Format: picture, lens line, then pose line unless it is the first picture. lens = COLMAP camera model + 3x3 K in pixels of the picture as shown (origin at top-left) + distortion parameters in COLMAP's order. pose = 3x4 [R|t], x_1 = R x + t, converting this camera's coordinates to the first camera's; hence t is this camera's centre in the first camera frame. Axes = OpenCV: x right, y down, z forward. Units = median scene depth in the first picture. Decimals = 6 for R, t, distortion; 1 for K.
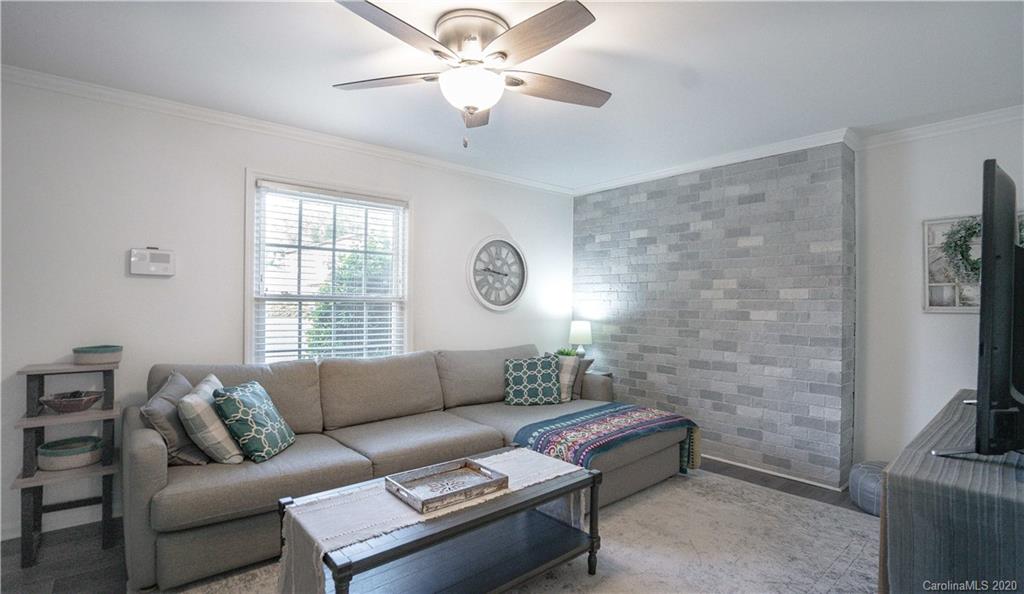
lens RADIAL K [[483.3, 0, 510.9], [0, 483.3, 296.8], [0, 0, 1]] dist [-0.013599, 0.000558]
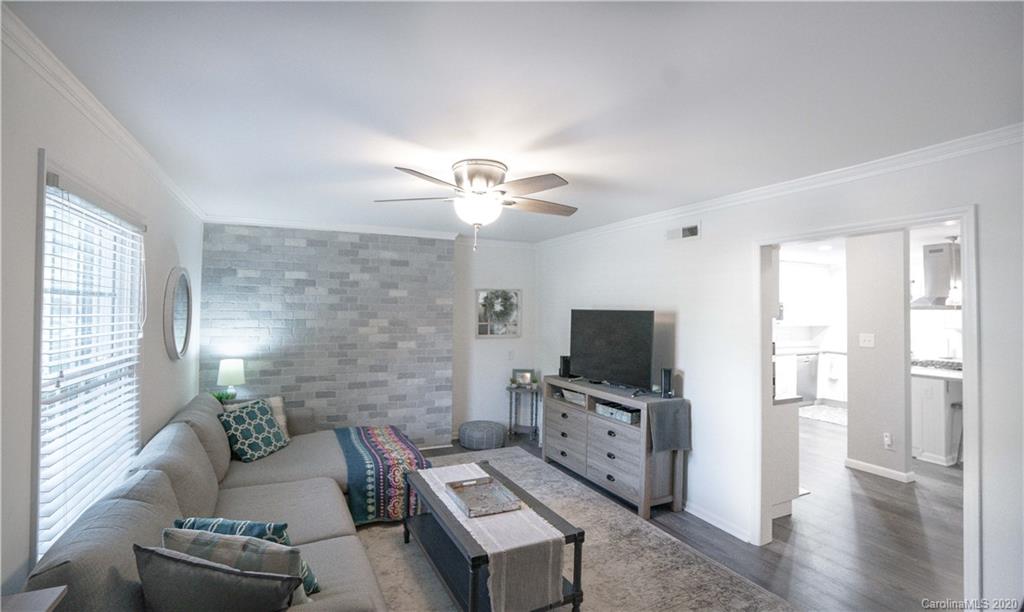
lens RADIAL K [[458.0, 0, 505.9], [0, 458.0, 308.2], [0, 0, 1]] dist [-0.005430, -0.000042]
pose [[0.327752, 0.000609, 0.944764, -0.622353], [-0.011090, 0.999933, 0.003202, -0.071691], [-0.944699, -0.011527, 0.327737, 0.236589]]
